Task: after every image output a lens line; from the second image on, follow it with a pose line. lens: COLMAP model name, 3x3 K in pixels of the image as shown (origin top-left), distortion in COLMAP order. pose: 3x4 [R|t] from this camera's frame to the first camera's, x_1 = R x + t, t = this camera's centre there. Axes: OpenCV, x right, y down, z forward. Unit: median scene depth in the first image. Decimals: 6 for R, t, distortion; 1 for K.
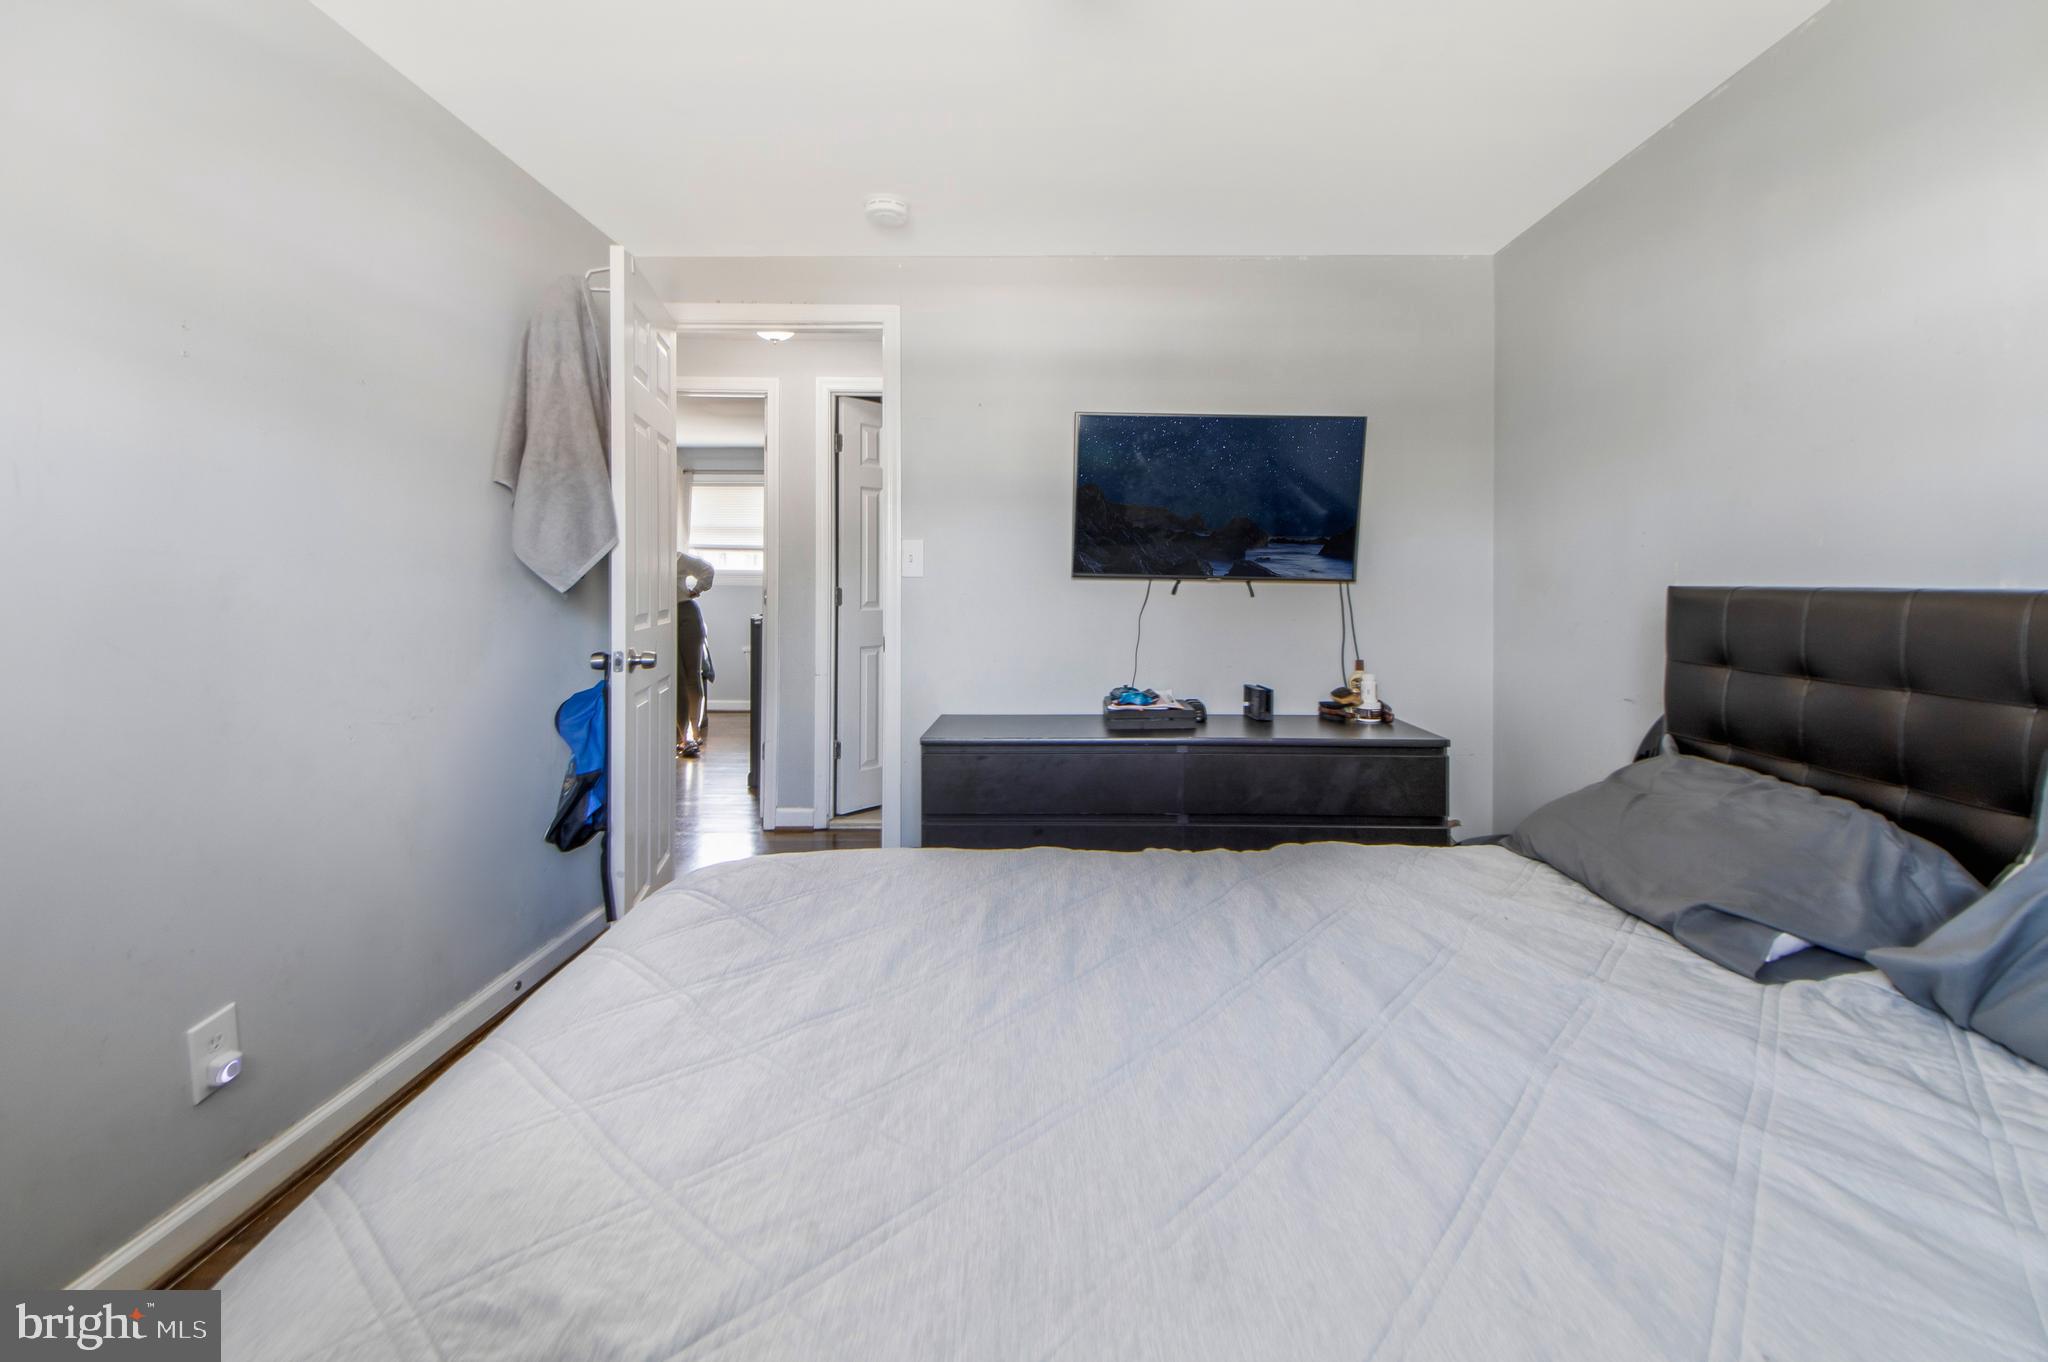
lens RADIAL K [[957.2, 0, 1038.4], [0, 957.2, 609.5], [0, 0, 1]] dist [0.002275, -0.009462]
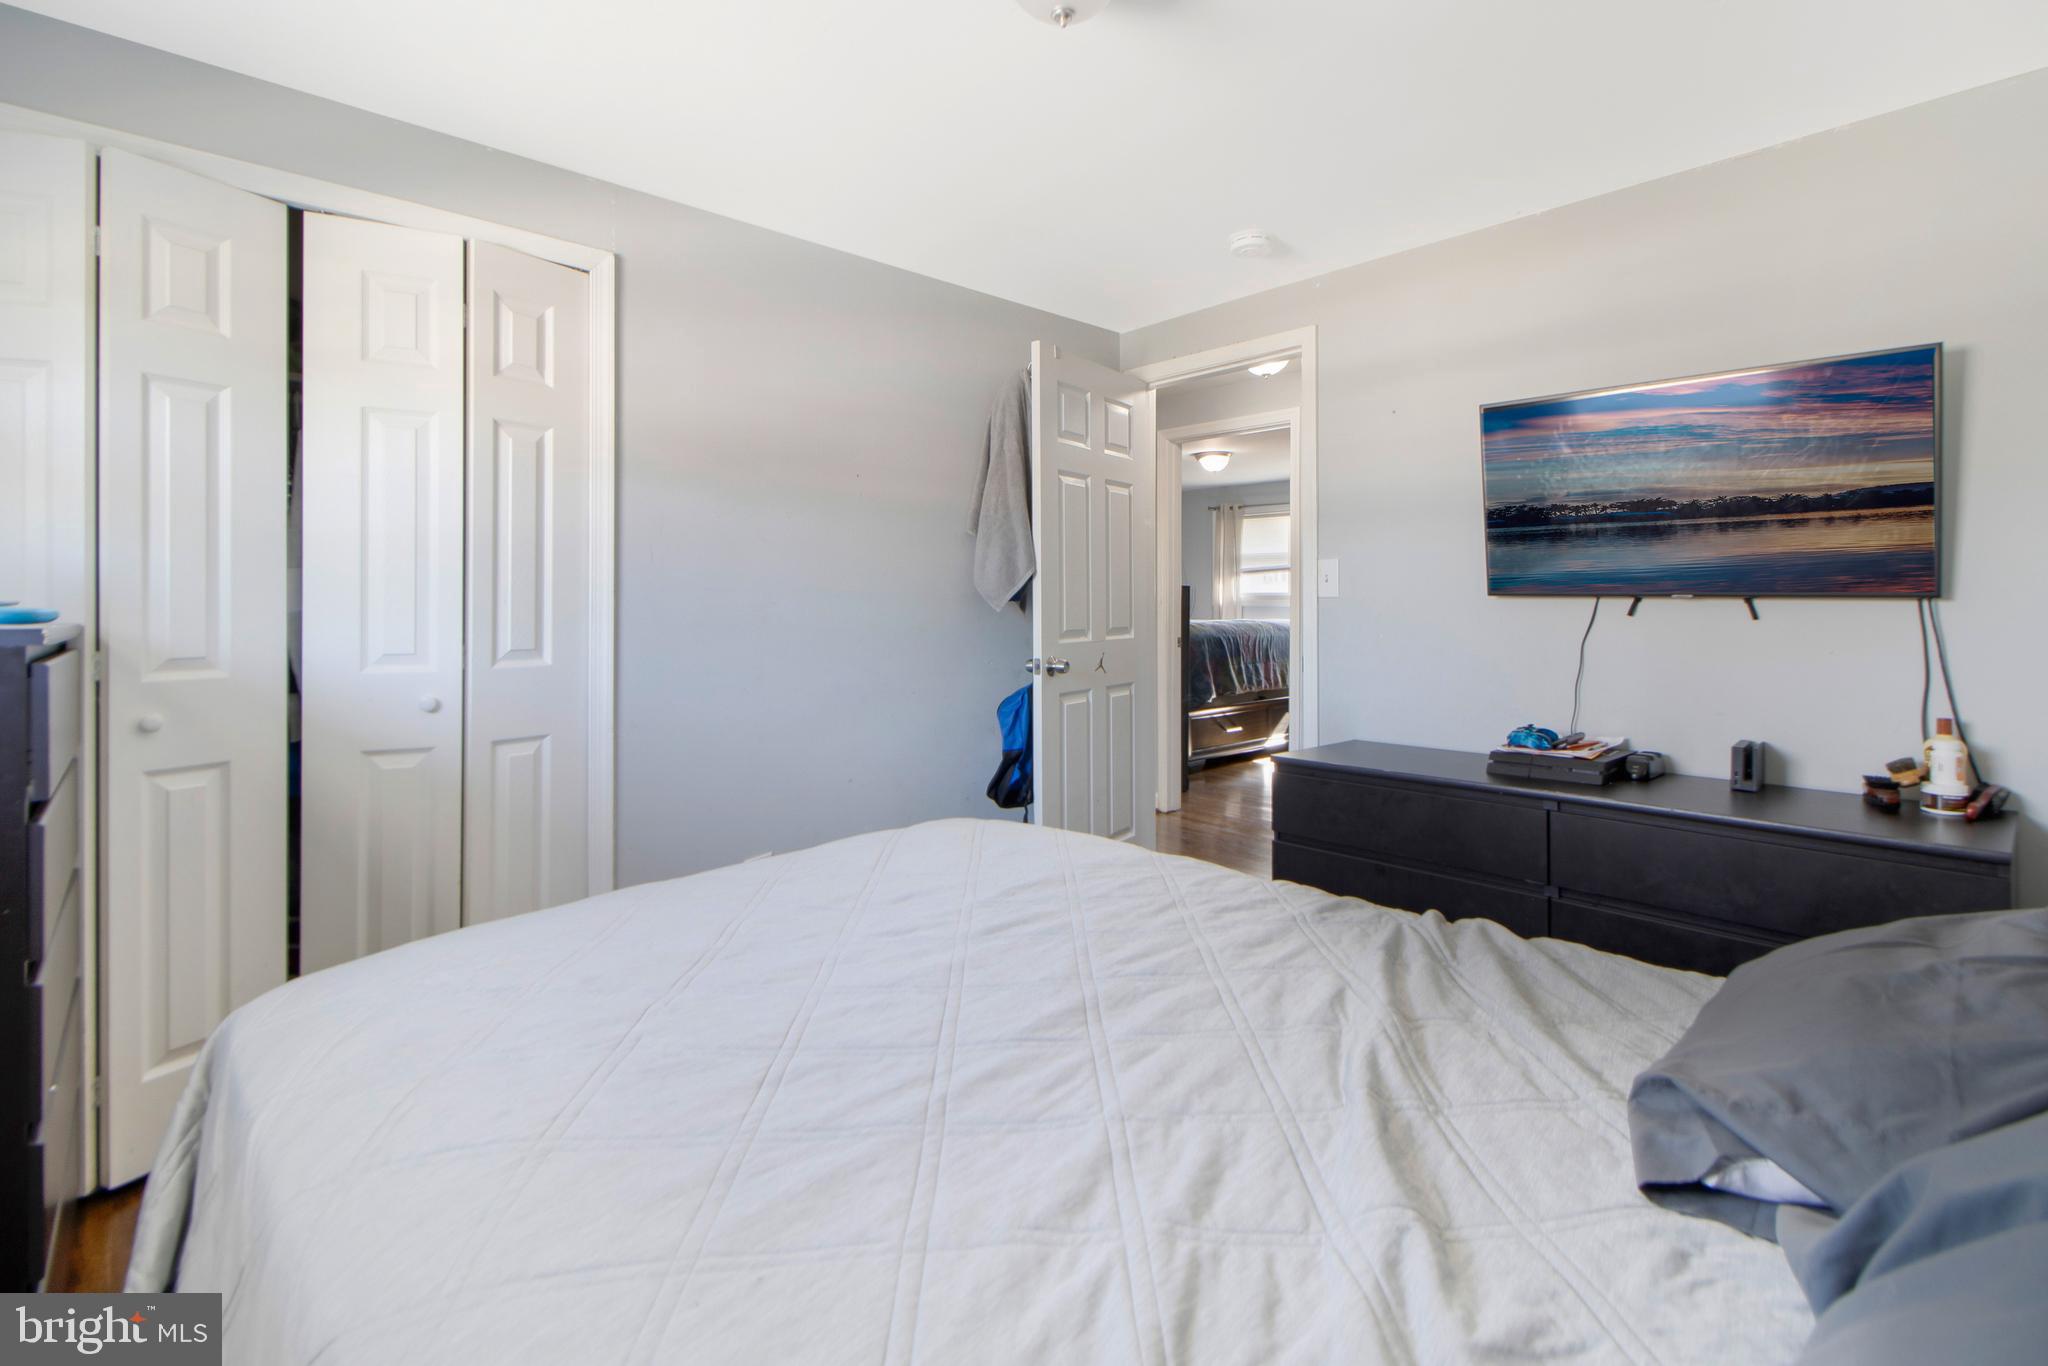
lens RADIAL K [[954.2, 0, 1023.6], [0, 954.2, 643.2], [0, 0, 1]] dist [0.023887, -0.000114]
pose [[0.675992, 0.026228, -0.736442, 0.419502], [-0.016537, 0.999655, 0.020423, -0.001894], [0.736724, -0.001627, 0.676192, 0.104486]]
